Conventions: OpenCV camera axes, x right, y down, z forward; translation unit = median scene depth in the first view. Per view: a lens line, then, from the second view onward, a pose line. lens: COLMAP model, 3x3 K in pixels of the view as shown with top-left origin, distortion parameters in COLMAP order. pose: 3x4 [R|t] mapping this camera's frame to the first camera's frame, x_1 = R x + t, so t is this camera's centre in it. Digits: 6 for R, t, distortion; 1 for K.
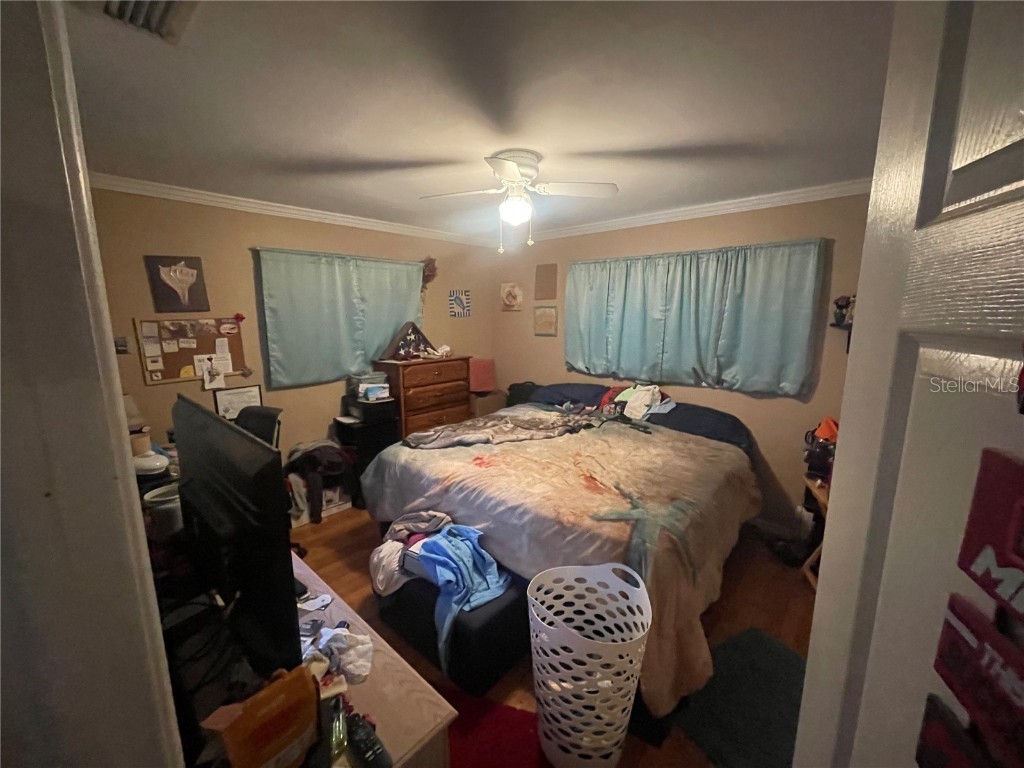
lens RADIAL K [[413.7, 0, 511.1], [0, 413.7, 386.4], [0, 0, 1]] dist [-0.001779, -0.000435]
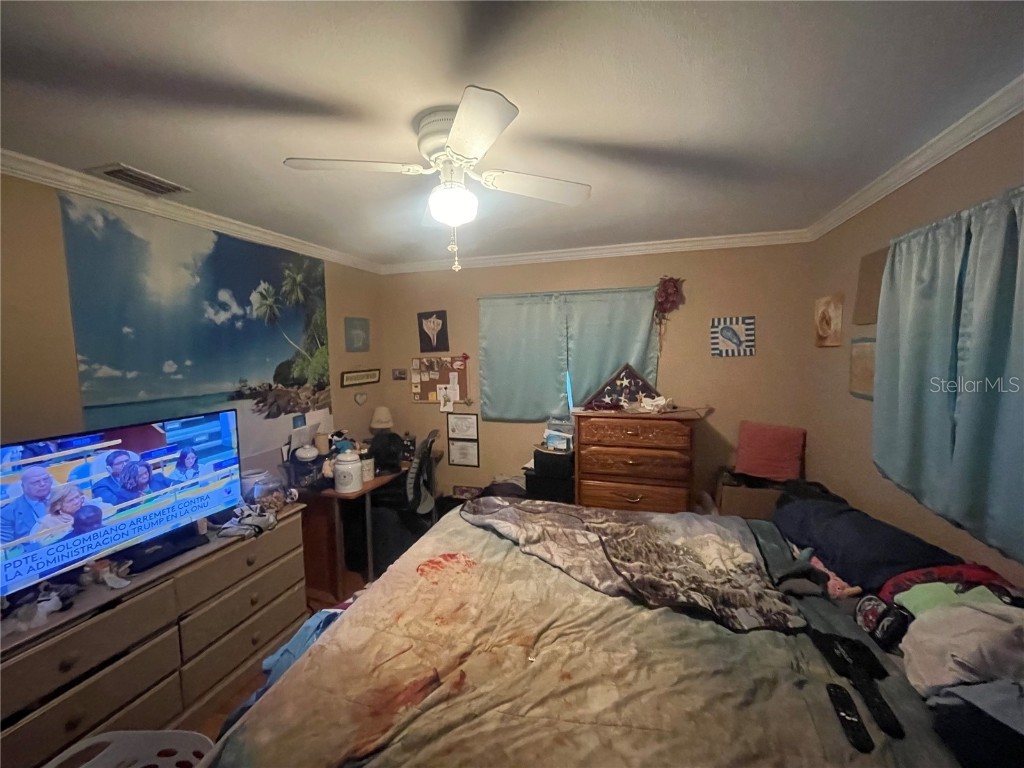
lens RADIAL K [[413.7, 0, 511.1], [0, 413.7, 386.4], [0, 0, 1]] dist [-0.001779, -0.000435]
pose [[0.425119, 0.083091, -0.901316, 0.503181], [-0.148274, 0.988719, 0.021213, -0.128192], [0.892910, 0.124623, 0.432643, 0.624827]]
